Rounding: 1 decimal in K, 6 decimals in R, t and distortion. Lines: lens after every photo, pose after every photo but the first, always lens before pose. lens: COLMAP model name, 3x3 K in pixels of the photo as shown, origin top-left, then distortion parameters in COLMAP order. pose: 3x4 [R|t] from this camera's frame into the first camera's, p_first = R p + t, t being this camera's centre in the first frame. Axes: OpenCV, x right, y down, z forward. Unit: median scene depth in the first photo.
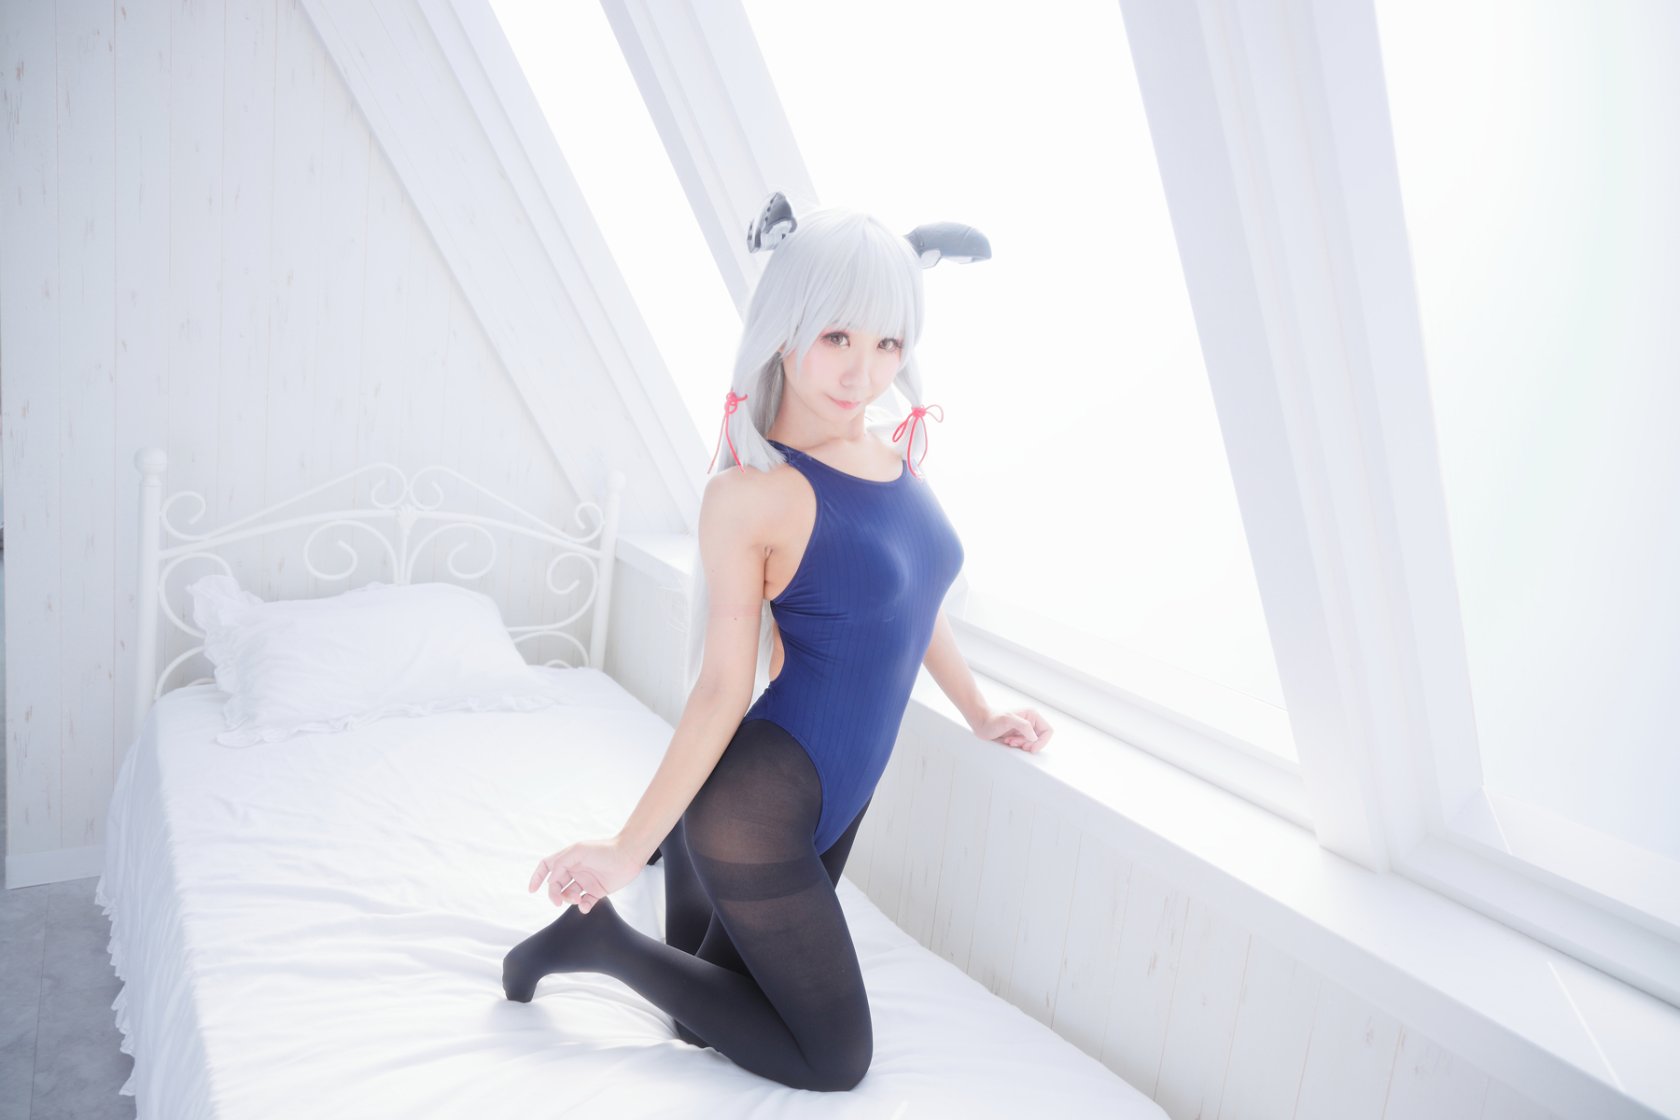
lens RADIAL K [[1141.0, 0, 842.2], [0, 1141.0, 565.0], [0, 0, 1]] dist [0.006736, -0.000240]
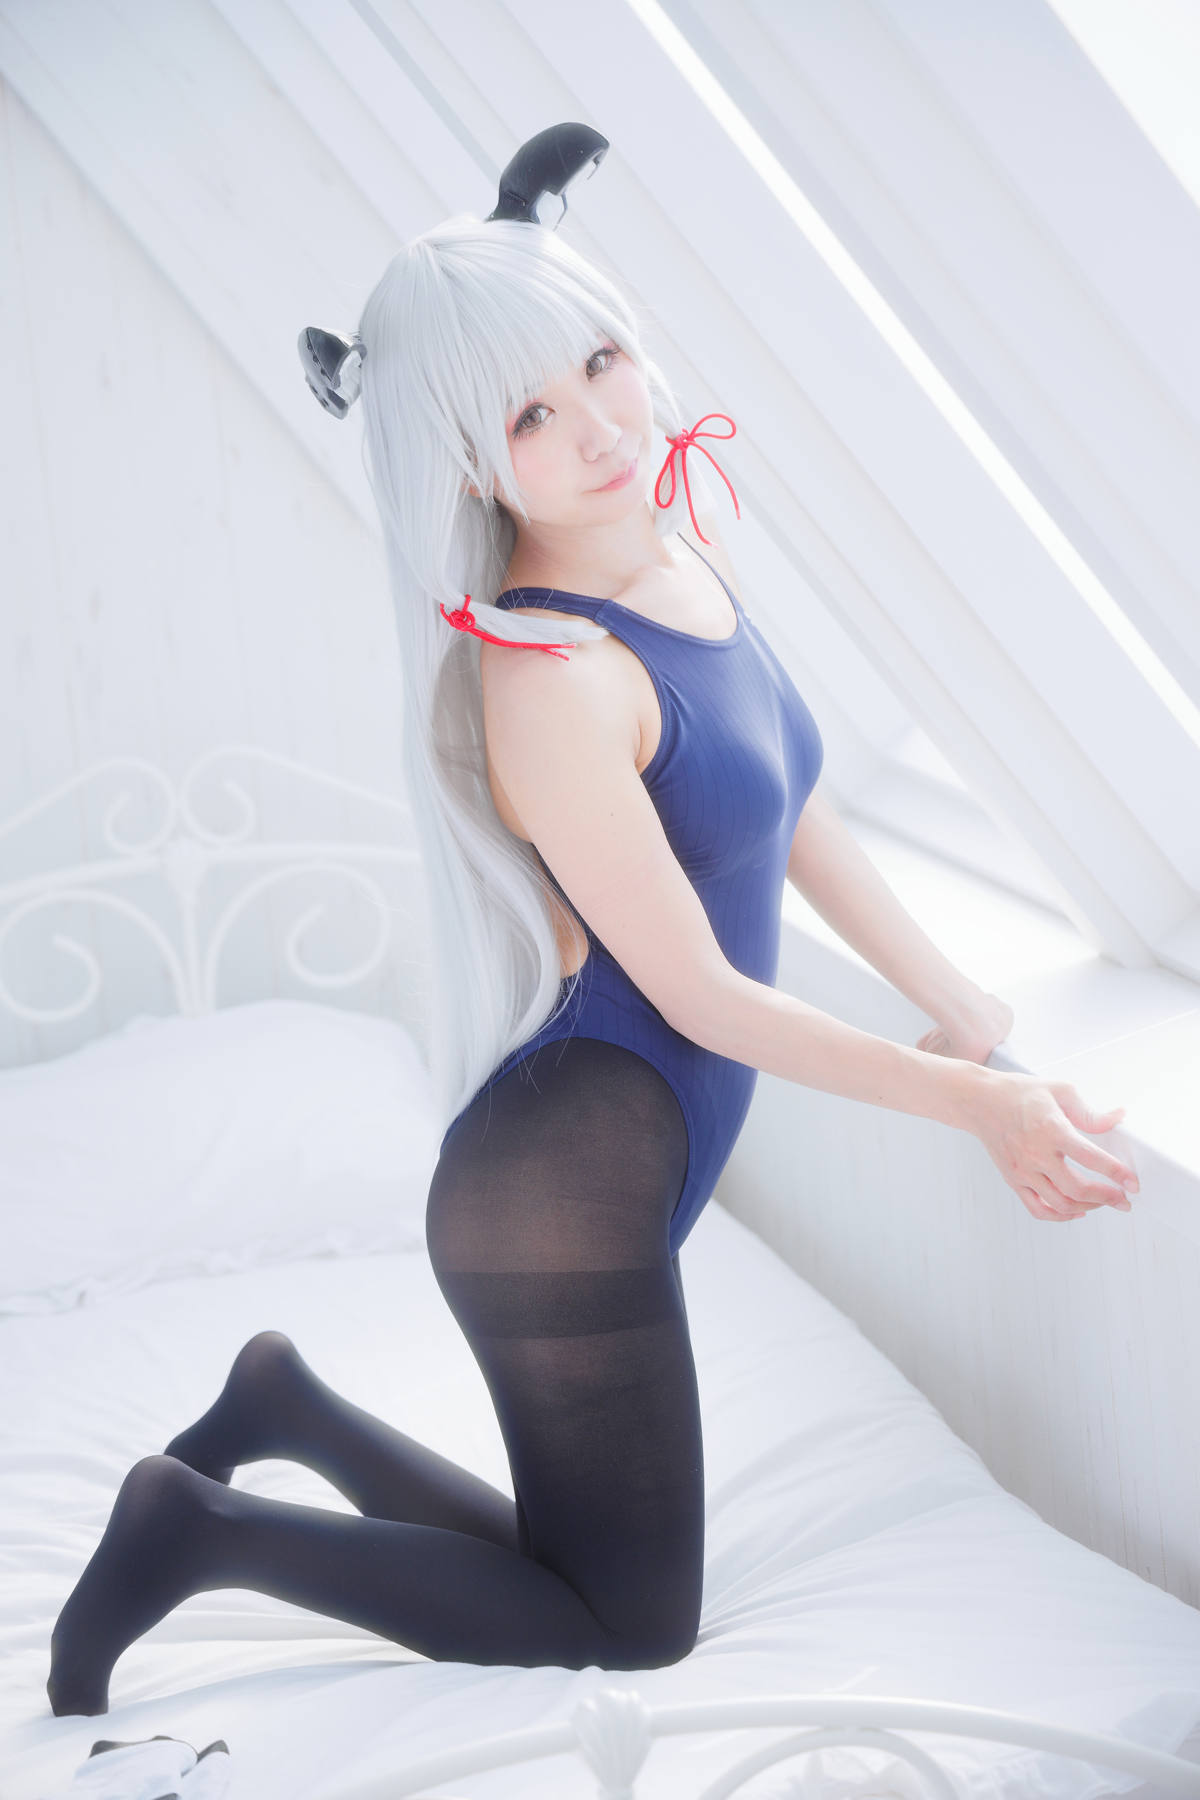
lens RADIAL K [[4512.9, 0, 602.1], [0, 4512.9, 895.4], [0, 0, 1]] dist [0.154113, 0.000000]
pose [[0.911883, -0.145959, -0.383623, 0.473754], [0.131333, 0.989257, -0.064204, 0.109796], [0.388872, 0.008164, 0.921255, -0.616714]]
